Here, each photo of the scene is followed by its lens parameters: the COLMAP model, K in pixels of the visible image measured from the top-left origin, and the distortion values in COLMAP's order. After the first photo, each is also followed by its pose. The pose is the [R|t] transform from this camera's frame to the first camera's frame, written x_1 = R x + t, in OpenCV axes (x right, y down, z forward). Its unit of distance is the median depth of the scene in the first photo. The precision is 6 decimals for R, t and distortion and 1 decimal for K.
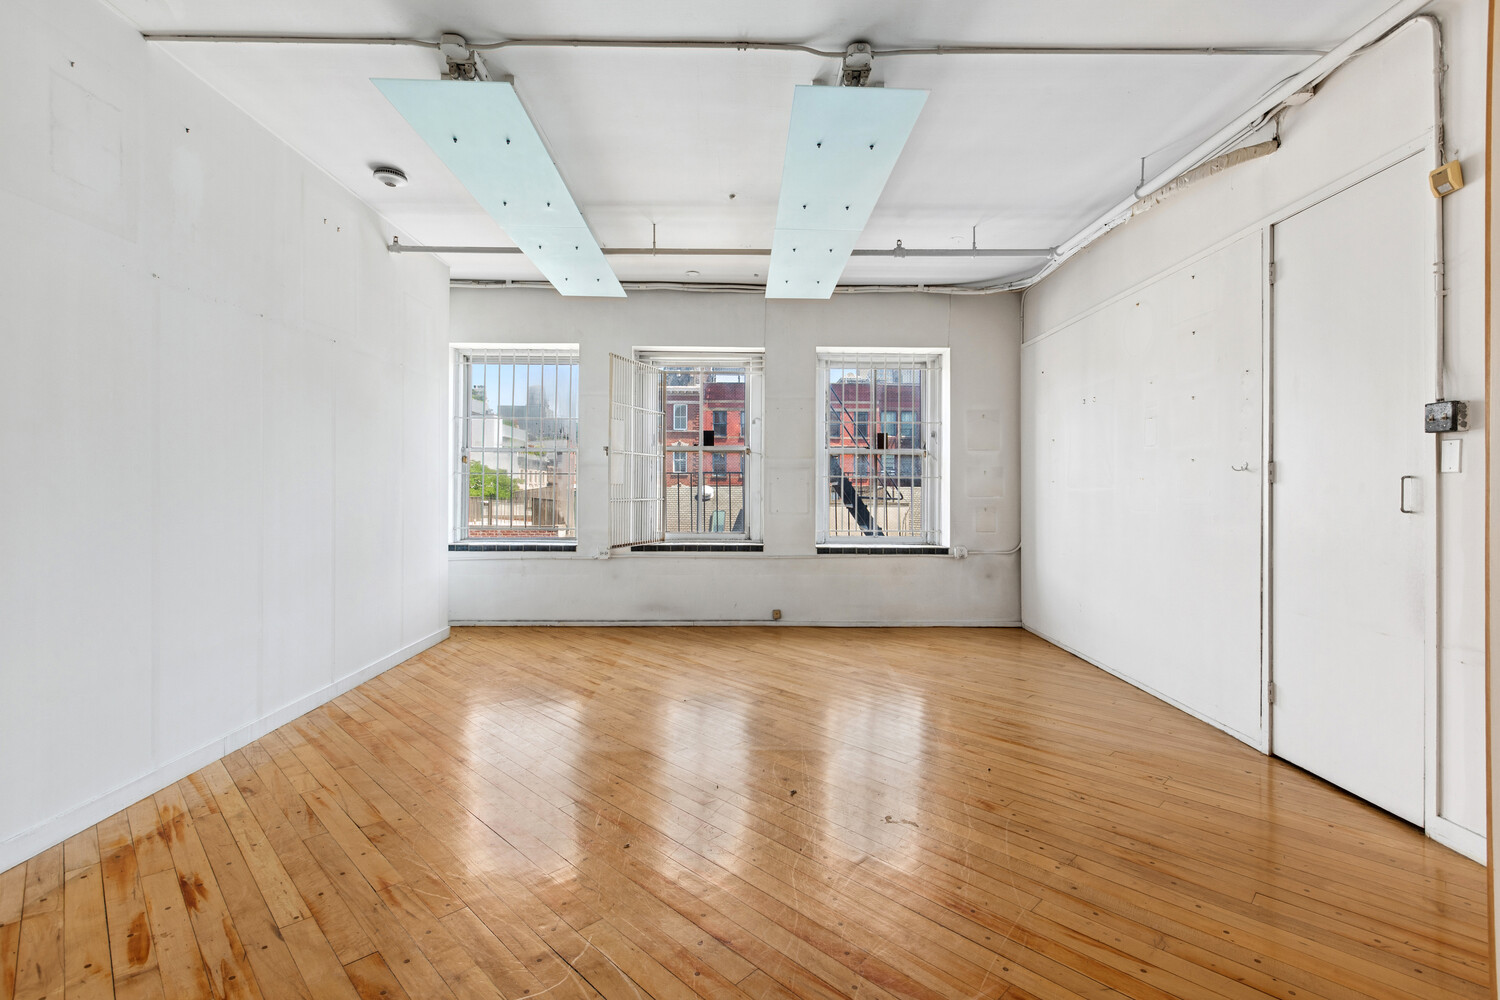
lens RADIAL K [[667.2, 0, 745.8], [0, 667.2, 485.3], [0, 0, 1]] dist [-0.001765, -0.000282]
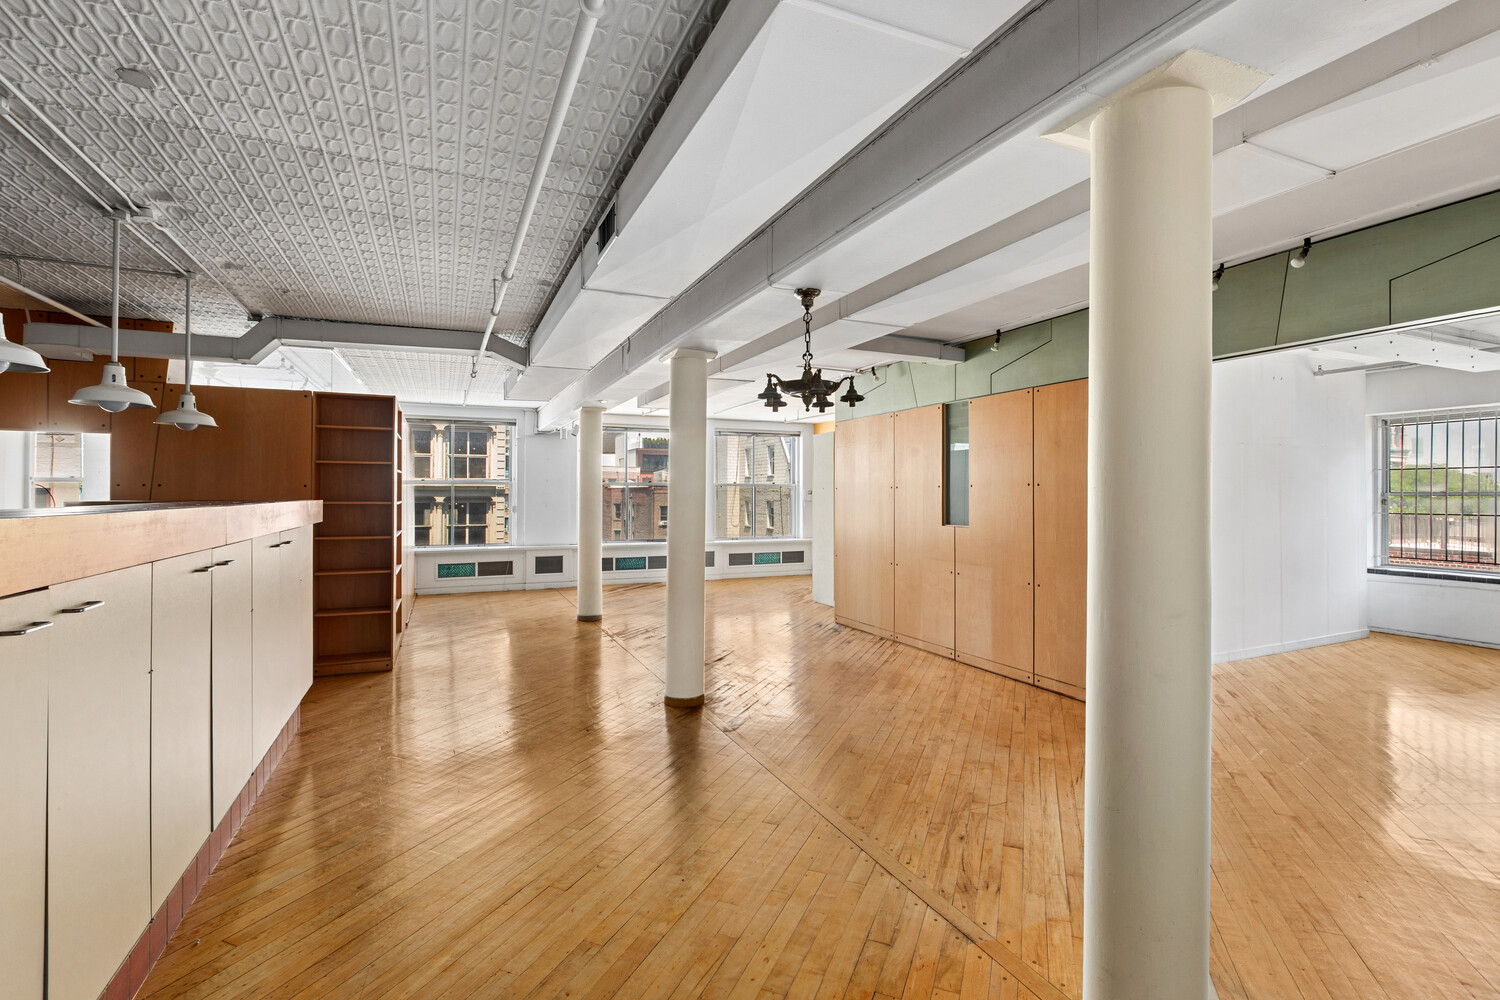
lens RADIAL K [[709.5, 0, 748.3], [0, 709.5, 490.2], [0, 0, 1]] dist [0.000946, -0.000157]
pose [[0.394927, -0.005872, -0.918694, 0.406609], [0.009708, 0.999950, -0.002218, -0.083754], [0.918661, -0.008043, 0.394965, -0.765864]]
